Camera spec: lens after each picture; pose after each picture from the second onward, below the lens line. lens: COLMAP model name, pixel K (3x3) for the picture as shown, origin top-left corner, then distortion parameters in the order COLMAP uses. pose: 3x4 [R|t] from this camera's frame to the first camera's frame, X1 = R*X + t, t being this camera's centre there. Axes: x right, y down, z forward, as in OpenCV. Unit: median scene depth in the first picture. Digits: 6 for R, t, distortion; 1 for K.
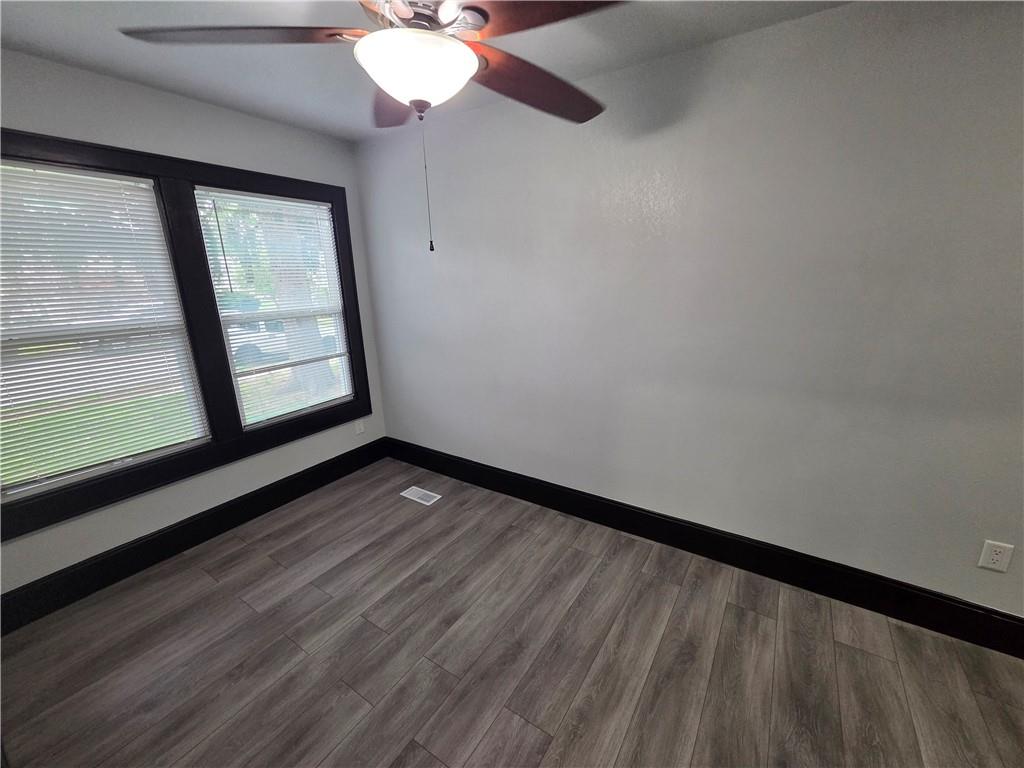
lens RADIAL K [[419.9, 0, 516.7], [0, 419.9, 387.2], [0, 0, 1]] dist [-0.001268, 0.001971]
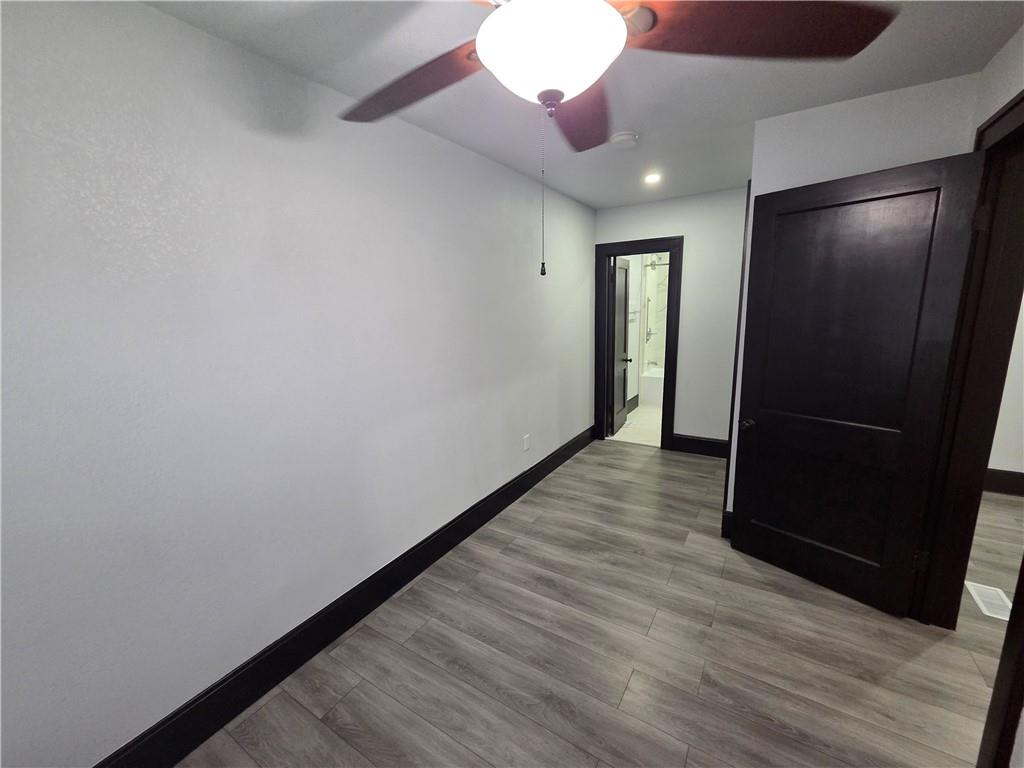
lens RADIAL K [[419.9, 0, 515.4], [0, 419.9, 389.8], [0, 0, 1]] dist [-0.001268, 0.001971]
pose [[-0.016528, -0.186033, 0.982404, -0.683336], [0.297347, 0.937171, 0.182470, -0.190164], [-0.954627, 0.295130, 0.039827, 0.729542]]
